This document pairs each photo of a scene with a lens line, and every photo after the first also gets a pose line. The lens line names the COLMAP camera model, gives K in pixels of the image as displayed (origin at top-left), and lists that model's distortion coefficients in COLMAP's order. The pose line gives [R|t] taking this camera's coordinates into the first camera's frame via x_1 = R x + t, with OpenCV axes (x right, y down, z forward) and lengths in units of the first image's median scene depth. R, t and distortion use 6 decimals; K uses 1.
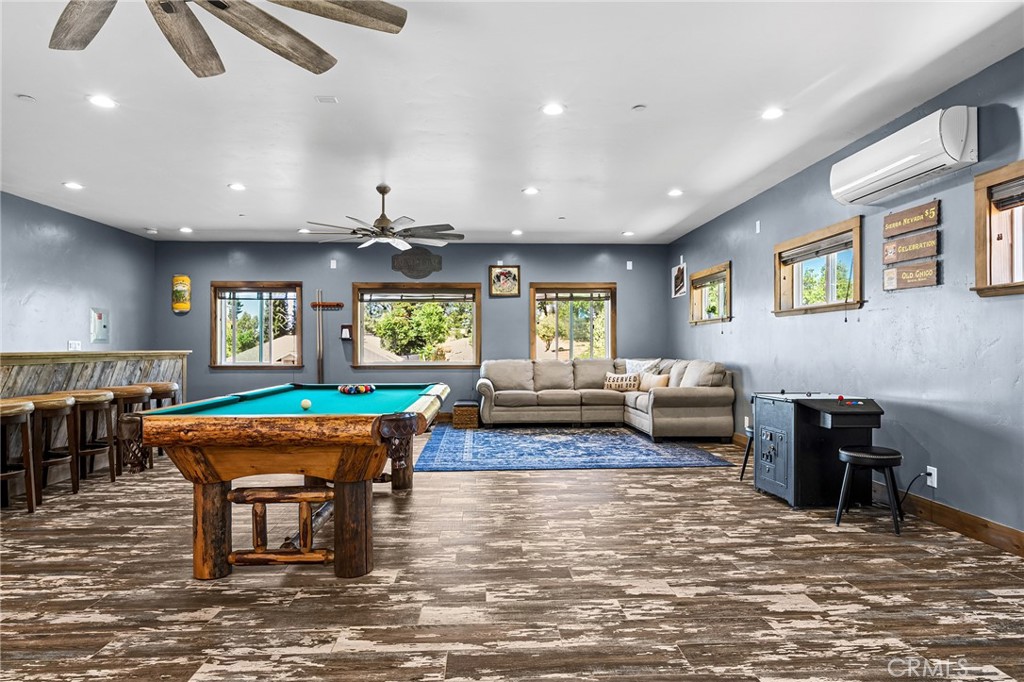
lens RADIAL K [[602.6, 0, 512.0], [0, 602.6, 341.0], [0, 0, 1]] dist [0.000746, -0.000410]
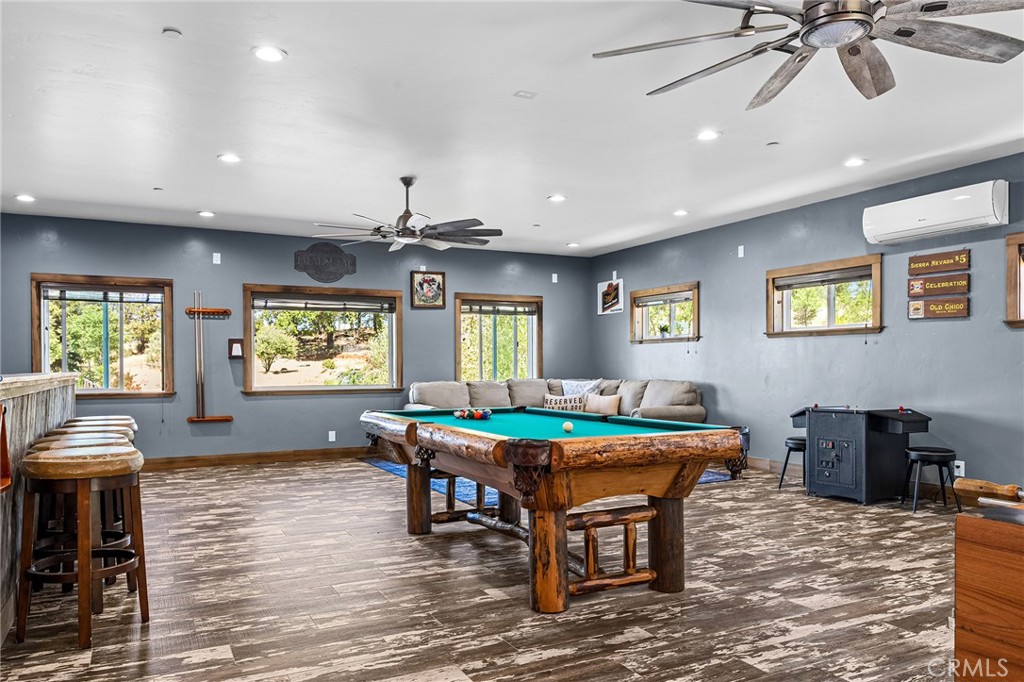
lens RADIAL K [[743.9, 0, 511.9], [0, 743.9, 365.0], [0, 0, 1]] dist [0.000732, -0.000263]
pose [[0.908623, -0.001075, 0.417616, -0.672847], [-0.001764, 0.999978, 0.006411, 0.000498], [-0.417614, -0.006562, 0.908601, -0.016488]]
